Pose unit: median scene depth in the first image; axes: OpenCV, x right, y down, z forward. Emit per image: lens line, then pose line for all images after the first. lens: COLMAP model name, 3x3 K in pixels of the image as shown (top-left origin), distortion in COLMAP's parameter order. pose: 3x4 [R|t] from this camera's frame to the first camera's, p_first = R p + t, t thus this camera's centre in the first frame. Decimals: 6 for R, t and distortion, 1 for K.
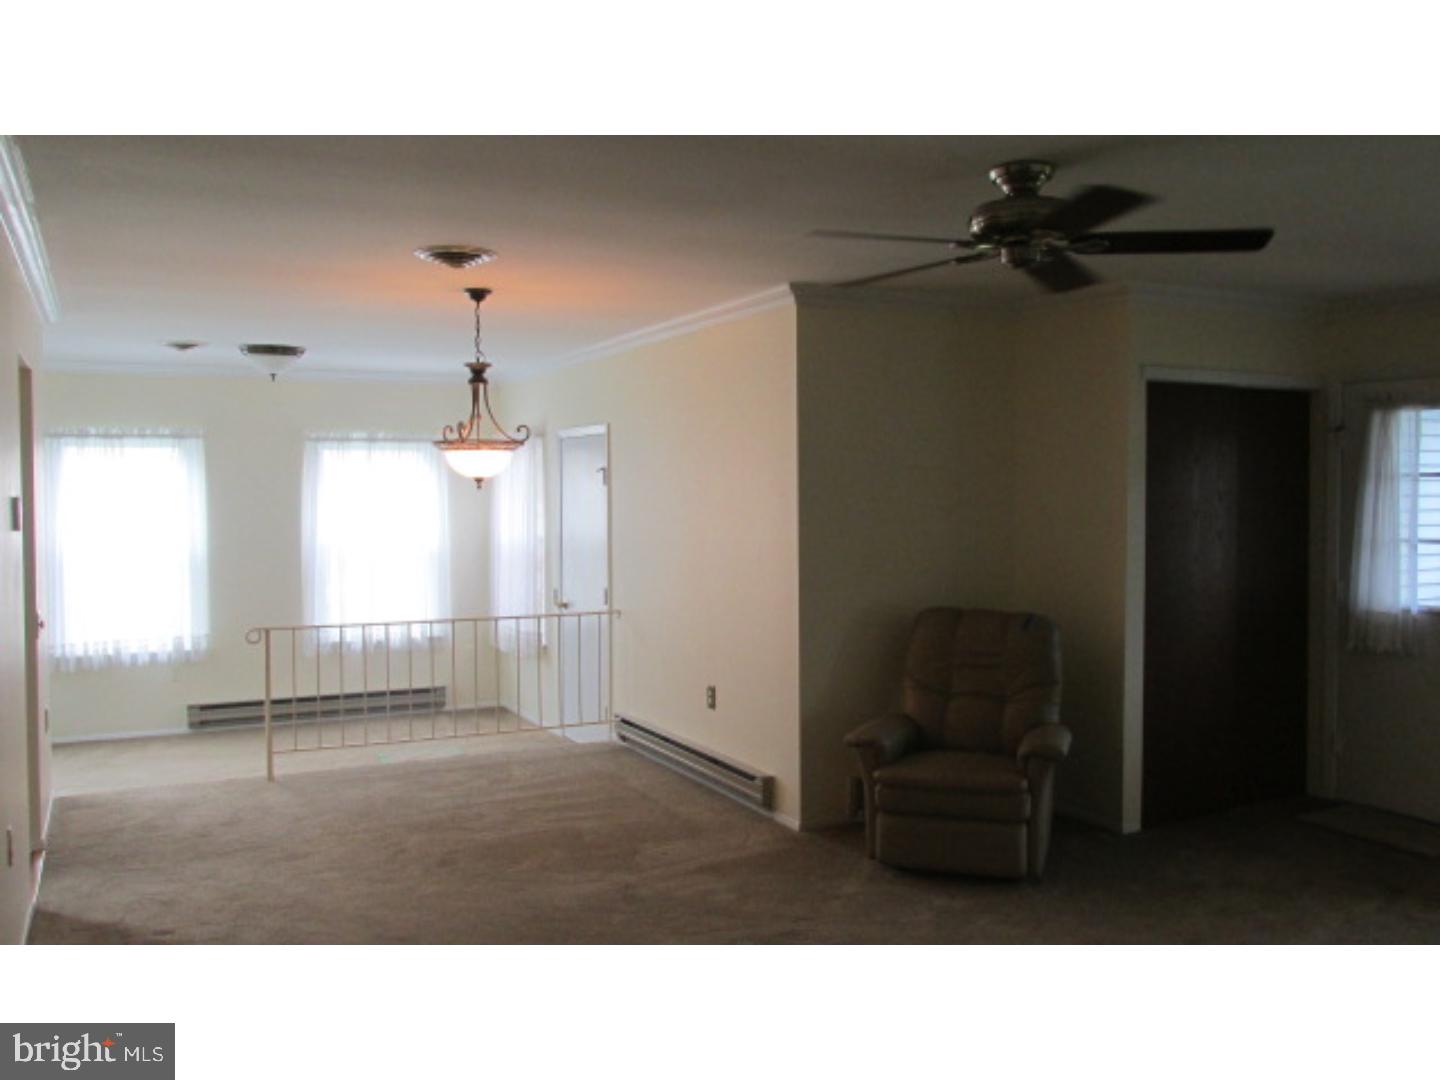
lens RADIAL K [[1207.4, 0, 720.0], [0, 1207.4, 540.0], [0, 0, 1]] dist [-0.030352, -0.004314]
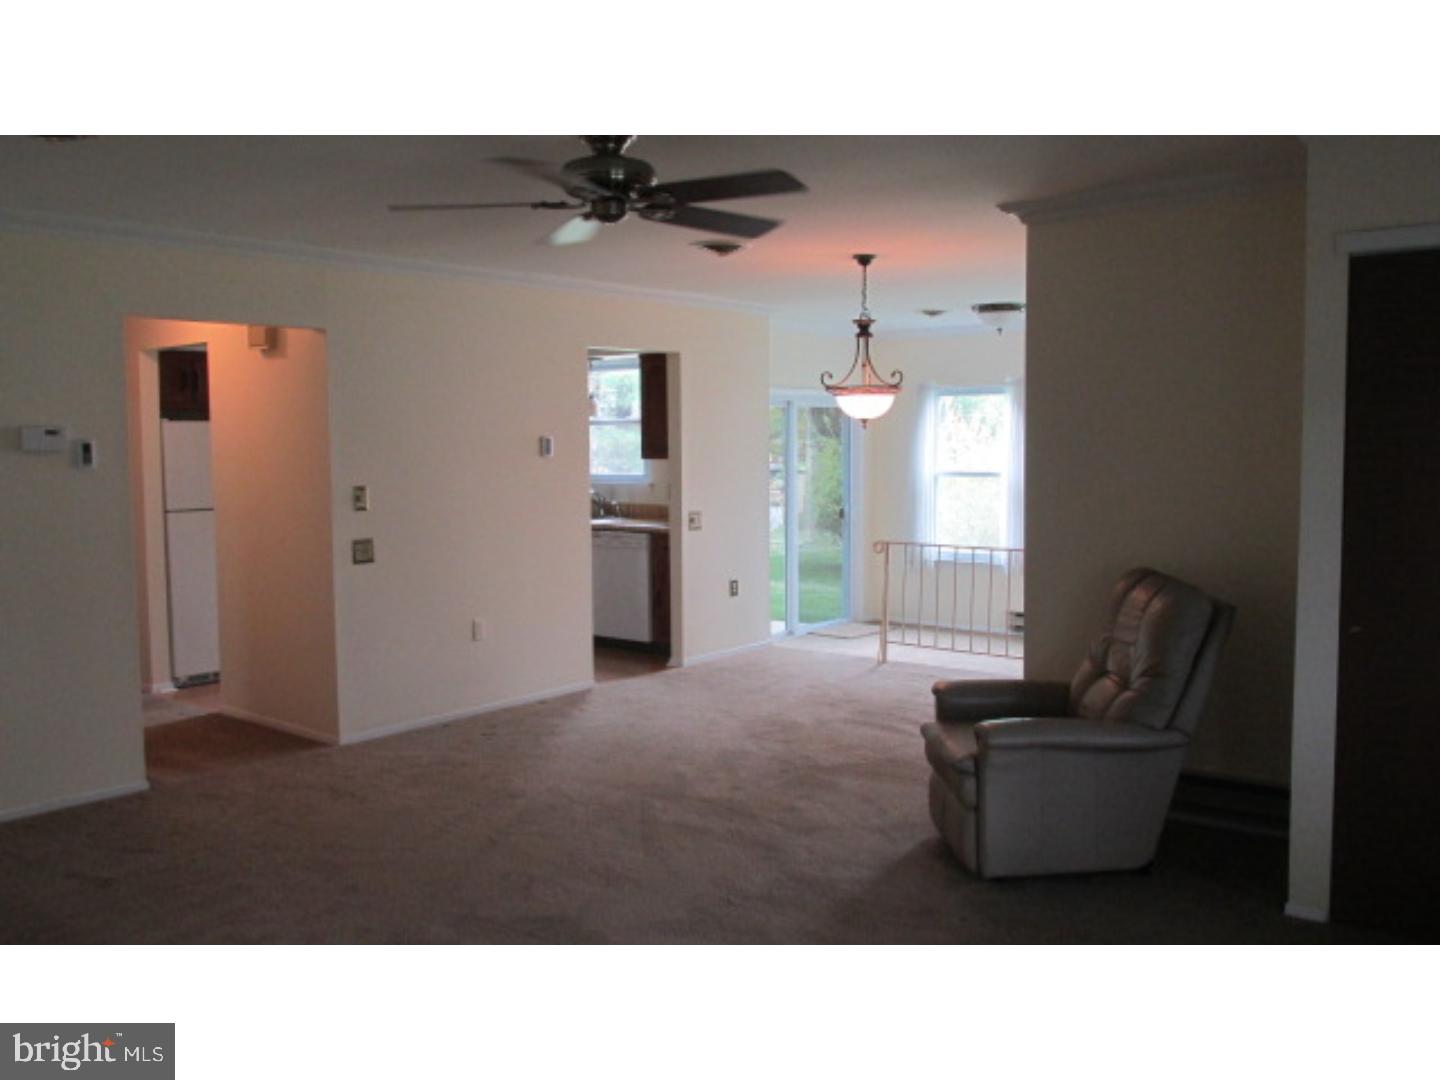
lens RADIAL K [[1182.3, 0, 720.0], [0, 1182.3, 540.0], [0, 0, 1]] dist [-0.030450, -0.000499]
pose [[0.408538, 0.076511, -0.909529, 0.664211], [-0.028037, 0.997062, 0.071281, -0.010405], [0.912310, -0.003620, 0.409483, 0.343796]]
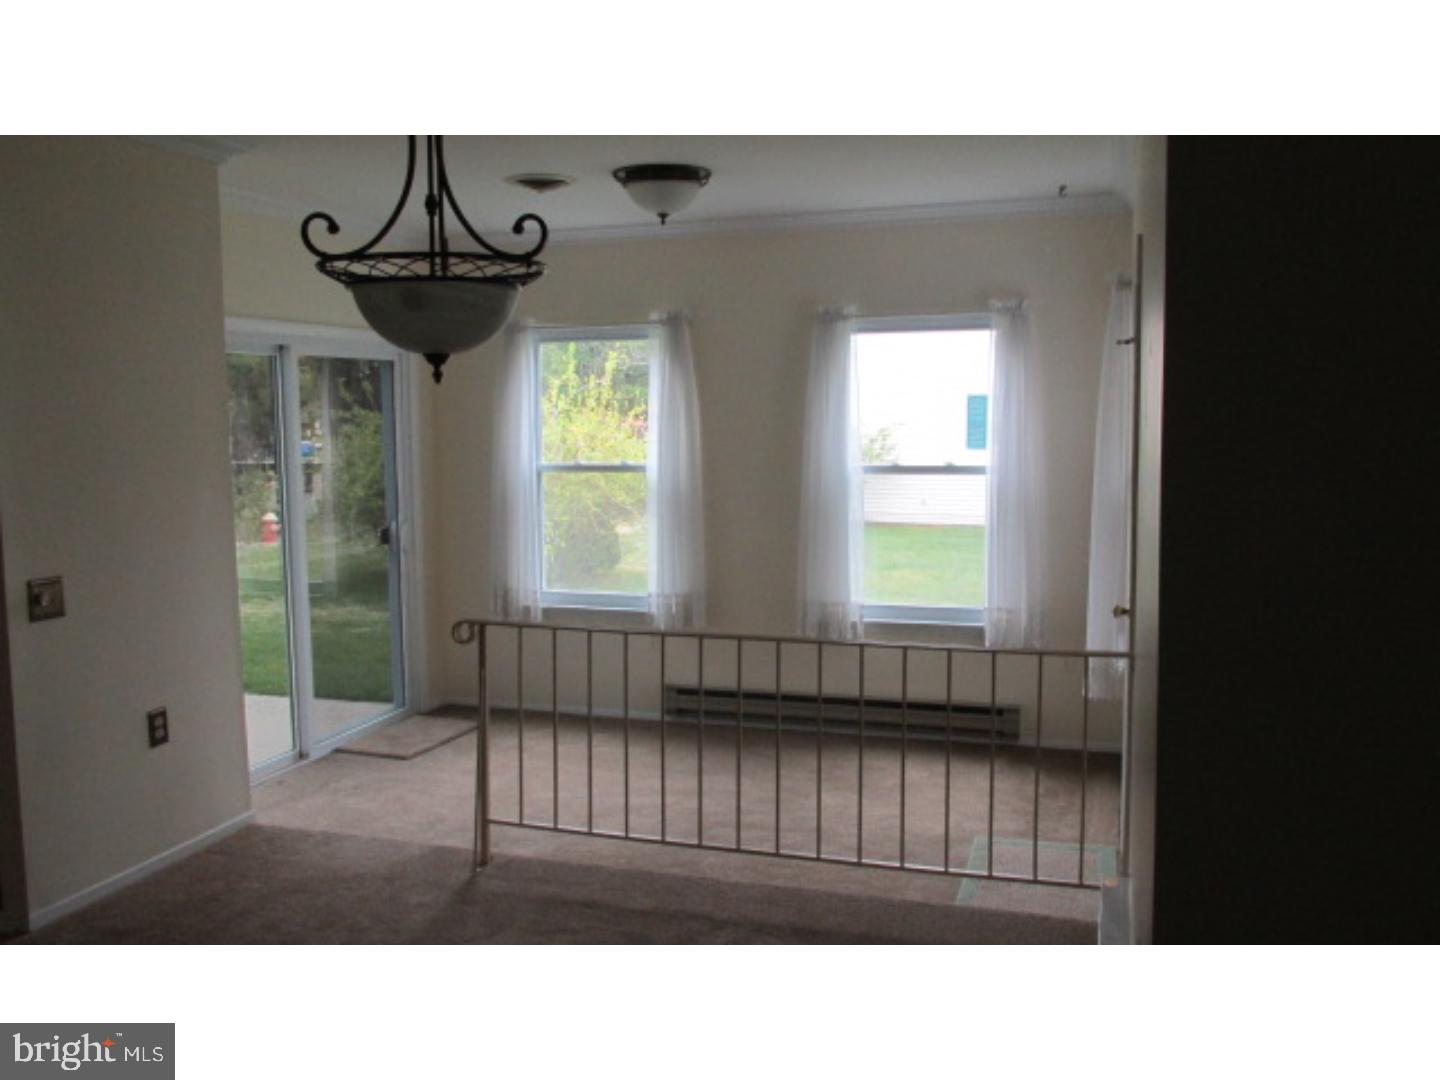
lens RADIAL K [[1207.4, 0, 720.0], [0, 1207.4, 540.0], [0, 0, 1]] dist [-0.030352, -0.004314]
pose [[0.711732, 0.072015, -0.698750, 0.135283], [-0.019911, 0.996400, 0.082411, -0.020310], [0.702169, -0.044742, 0.710603, 0.653243]]
